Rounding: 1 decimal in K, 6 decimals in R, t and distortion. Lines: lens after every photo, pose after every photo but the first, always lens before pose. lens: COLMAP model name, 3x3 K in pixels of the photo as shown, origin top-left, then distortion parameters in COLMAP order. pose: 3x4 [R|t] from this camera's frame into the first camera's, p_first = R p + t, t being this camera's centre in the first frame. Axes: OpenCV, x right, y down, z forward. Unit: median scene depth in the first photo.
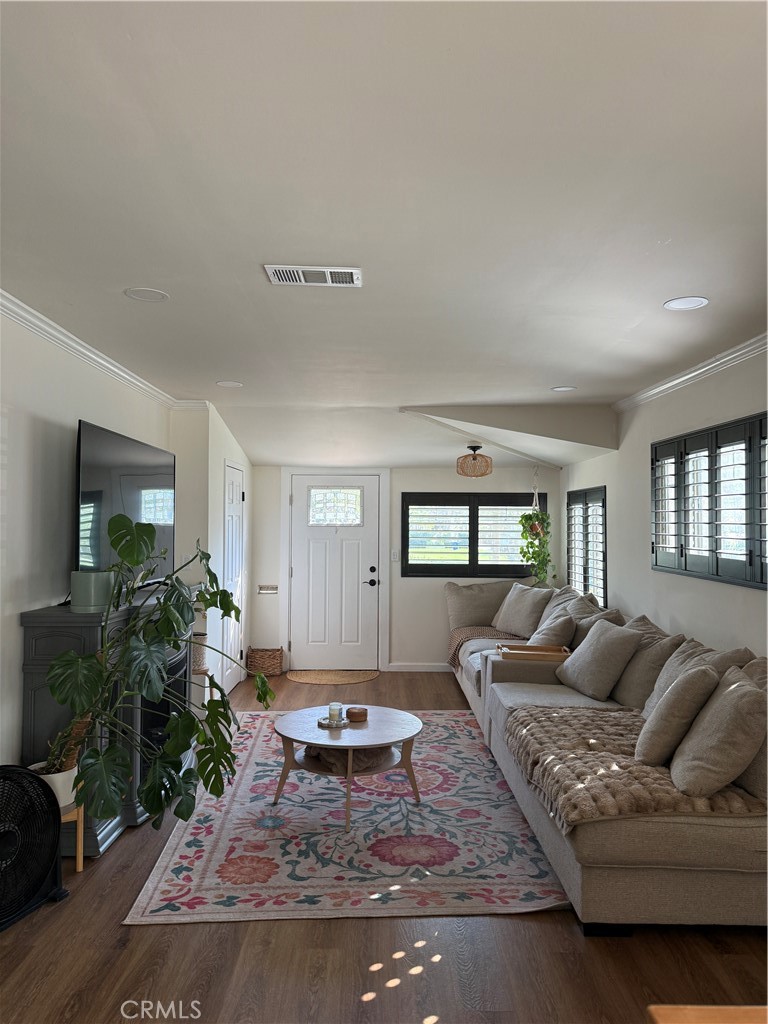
lens RADIAL K [[407.1, 0, 384.0], [0, 407.1, 512.0], [0, 0, 1]] dist [0.001812, -0.000016]
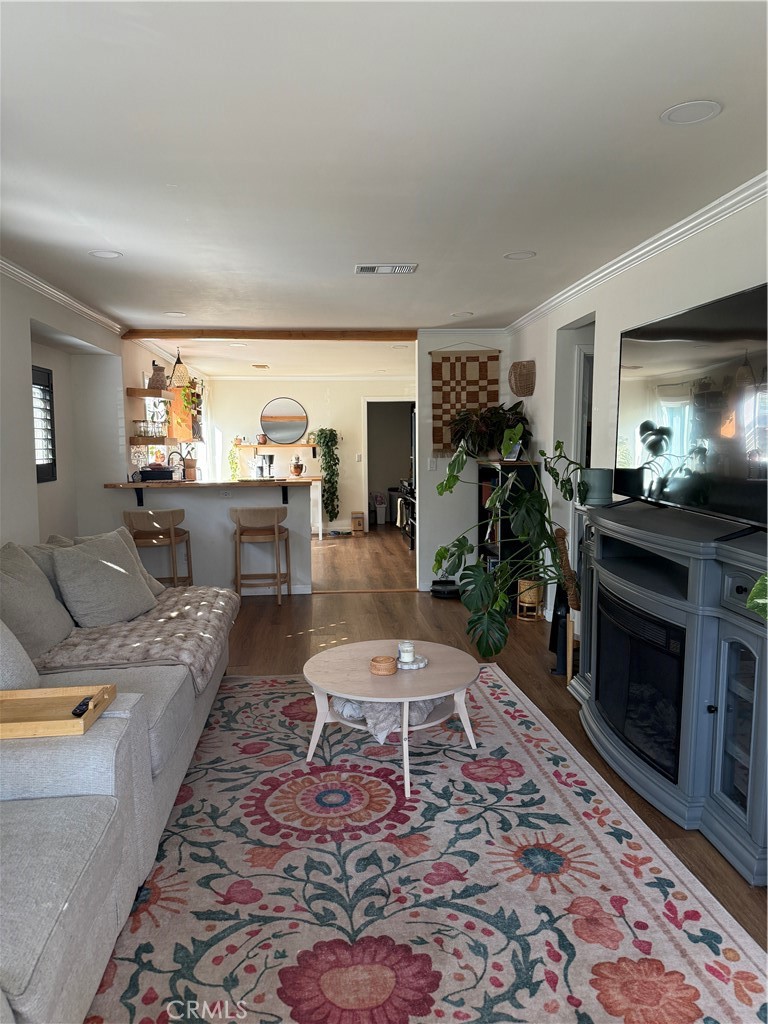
lens RADIAL K [[719.4, 0, 384.6], [0, 719.4, 518.8], [0, 0, 1]] dist [0.111490, -0.172564]
pose [[-0.996222, 0.006981, -0.086556, 0.052740], [-0.000407, 0.996377, 0.085046, 0.086788], [0.086836, 0.084760, -0.992610, 2.377790]]
